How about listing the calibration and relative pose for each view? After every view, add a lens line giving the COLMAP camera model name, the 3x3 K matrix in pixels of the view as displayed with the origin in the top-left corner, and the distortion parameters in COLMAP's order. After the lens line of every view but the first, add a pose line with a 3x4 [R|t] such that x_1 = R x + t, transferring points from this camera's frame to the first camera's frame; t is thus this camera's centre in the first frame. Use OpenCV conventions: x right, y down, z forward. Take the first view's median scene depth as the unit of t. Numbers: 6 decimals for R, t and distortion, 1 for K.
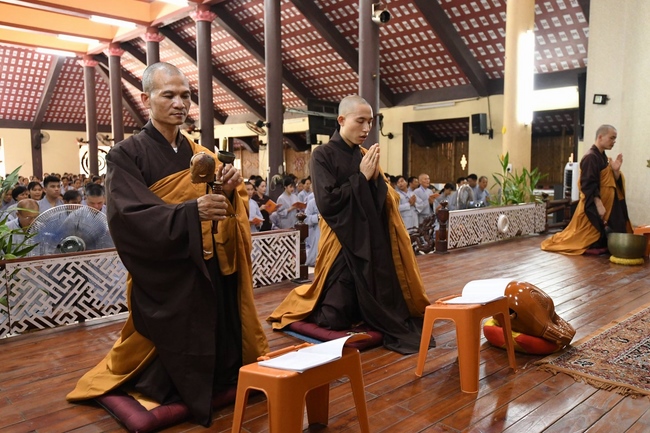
lens RADIAL K [[521.9, 0, 325.0], [0, 521.9, 216.5], [0, 0, 1]] dist [0.046060, -0.002366]
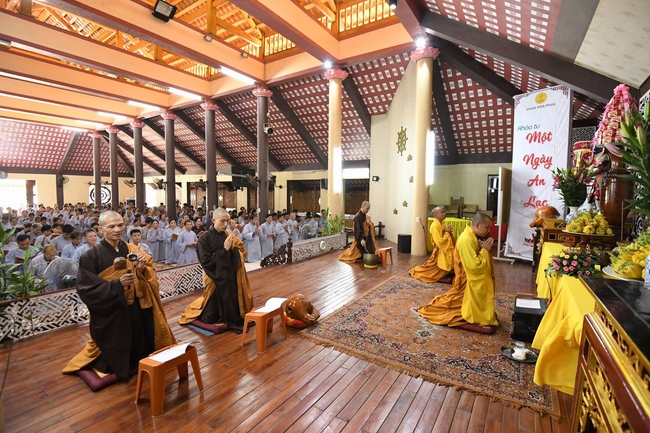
lens RADIAL K [[298.3, 0, 329.4], [0, 298.3, 217.0], [0, 0, 1]] dist [-0.038117, -0.001651]
pose [[0.968894, -0.000259, 0.247477, 0.035384], [0.004061, 0.999881, -0.014853, -0.034144], [-0.247443, 0.015396, 0.968780, -0.048241]]
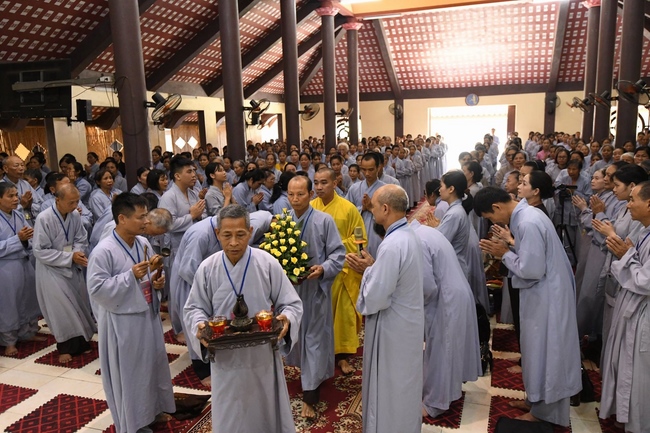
lens RADIAL K [[508.6, 0, 325.0], [0, 508.6, 216.5], [0, 0, 1]] dist [0.016977, -0.007287]
pose [[0.467297, 0.139369, -0.873046, 0.094061], [-0.054592, 0.990161, 0.128845, -0.072926], [0.882413, -0.012548, 0.470308, 0.399266]]
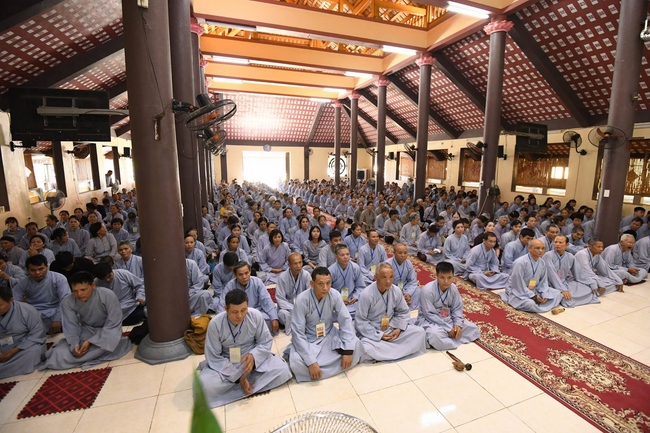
lens RADIAL K [[298.3, 0, 329.4], [0, 298.3, 217.0], [0, 0, 1]] dist [-0.038117, -0.001651]
pose [[0.917740, 0.079509, -0.389143, -0.127677], [-0.046653, 0.994555, 0.093182, -0.047805], [0.394433, -0.067363, 0.916452, 0.193649]]
